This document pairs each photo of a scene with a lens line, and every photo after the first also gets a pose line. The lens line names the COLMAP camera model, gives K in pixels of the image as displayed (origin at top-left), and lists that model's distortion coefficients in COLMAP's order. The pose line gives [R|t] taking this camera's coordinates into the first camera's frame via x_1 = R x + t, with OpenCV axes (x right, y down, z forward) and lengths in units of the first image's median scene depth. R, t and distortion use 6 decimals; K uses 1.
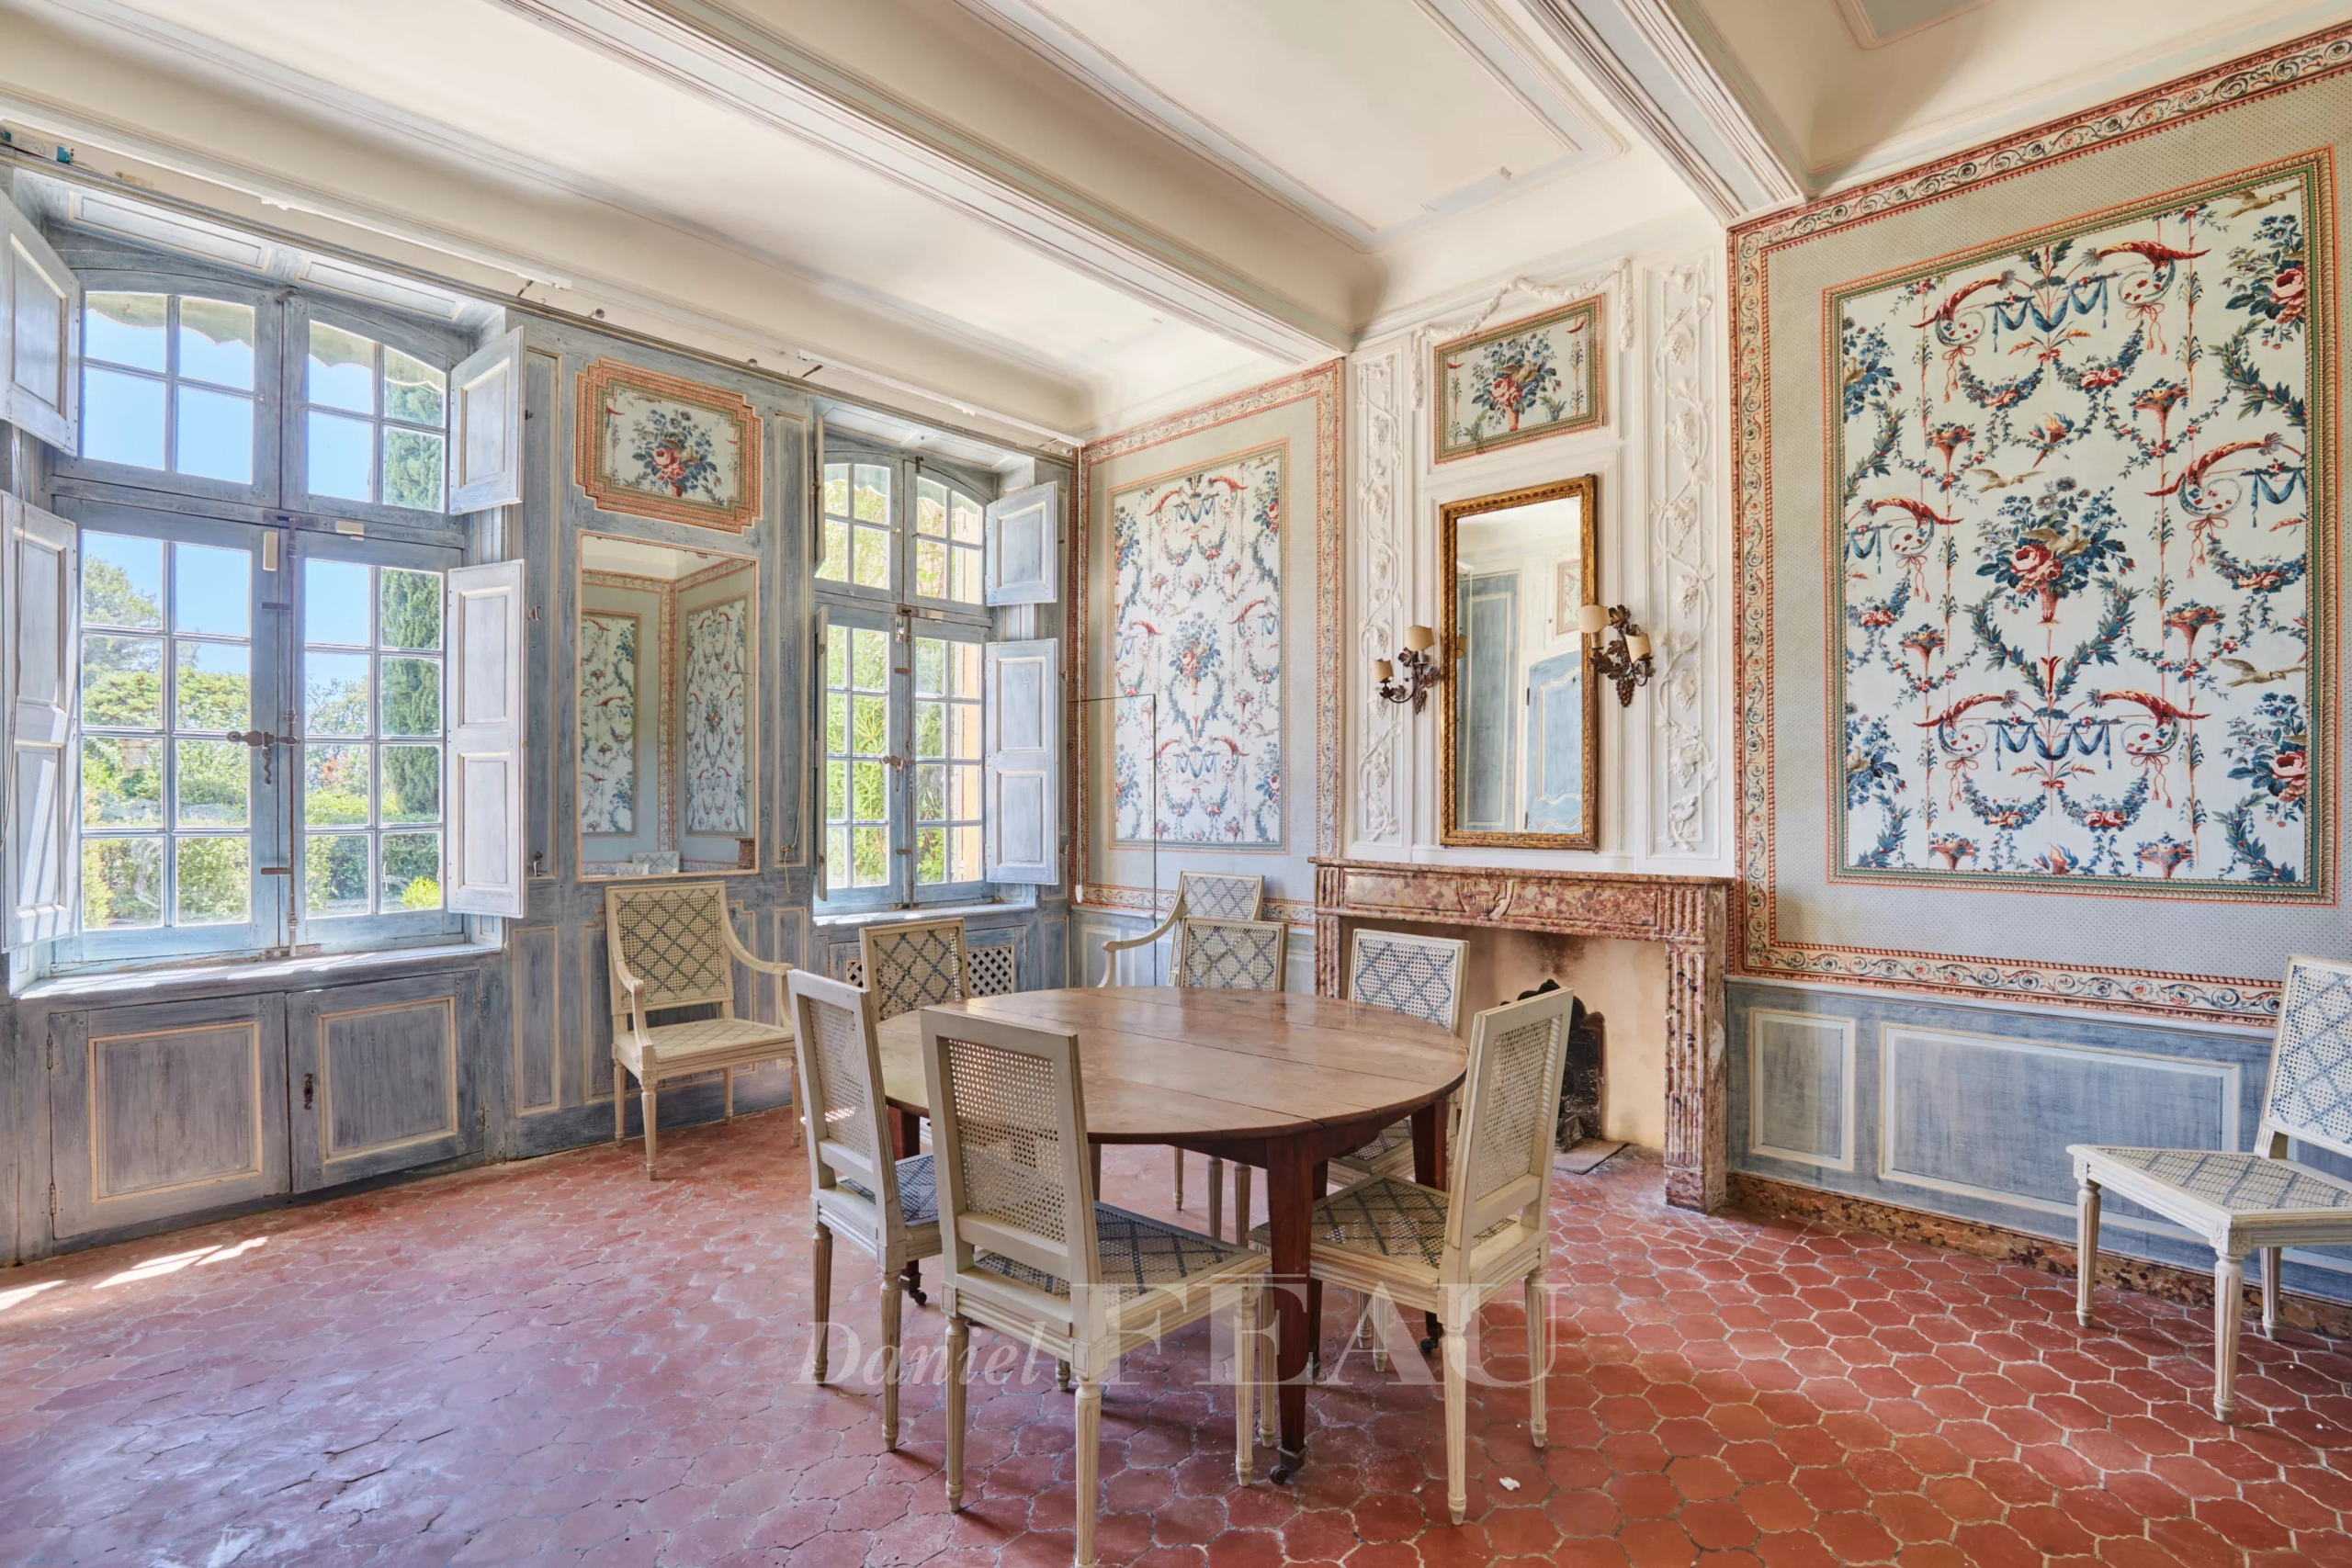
lens RADIAL K [[1085.3, 0, 1188.6], [0, 1085.3, 800.3], [0, 0, 1]] dist [-0.031491, 0.000020]
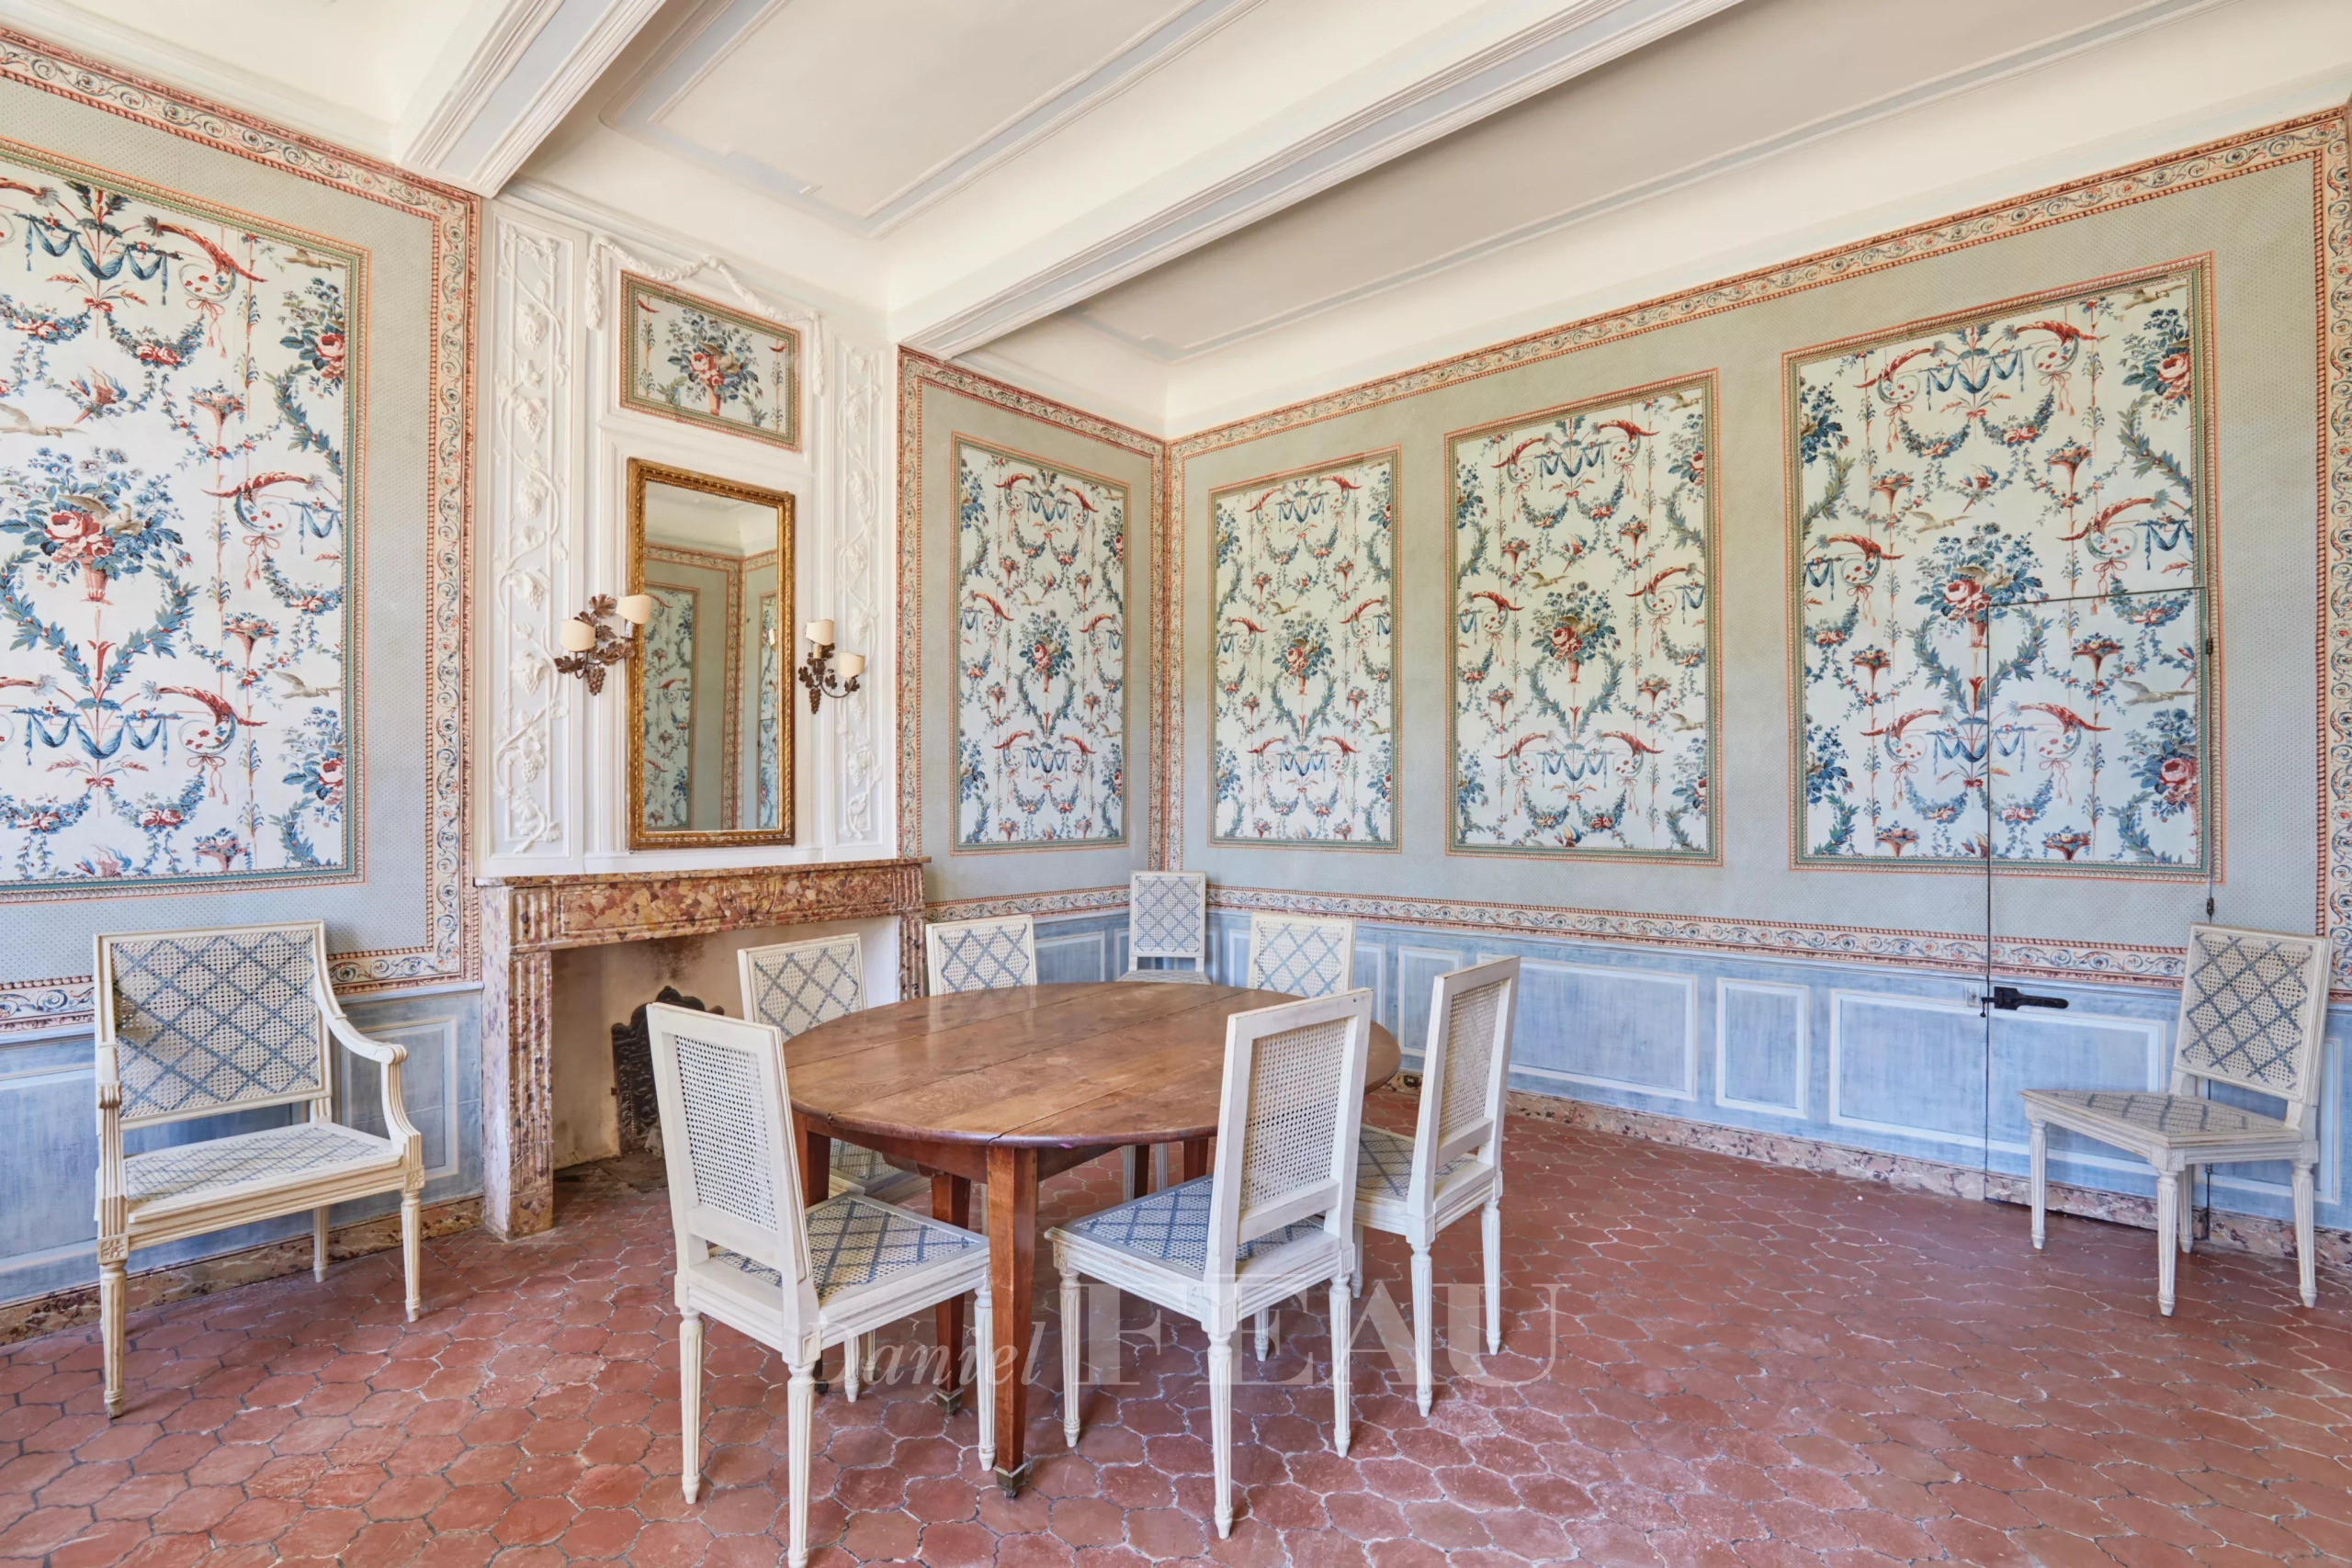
lens RADIAL K [[1077.4, 0, 1170.9], [0, 1077.4, 792.5], [0, 0, 1]] dist [-0.038151, 0.006672]
pose [[-0.046176, 0.001792, 0.998932, -0.701476], [0.002281, 0.999996, -0.001689, -0.002476], [-0.998931, 0.002201, -0.046179, 0.667850]]
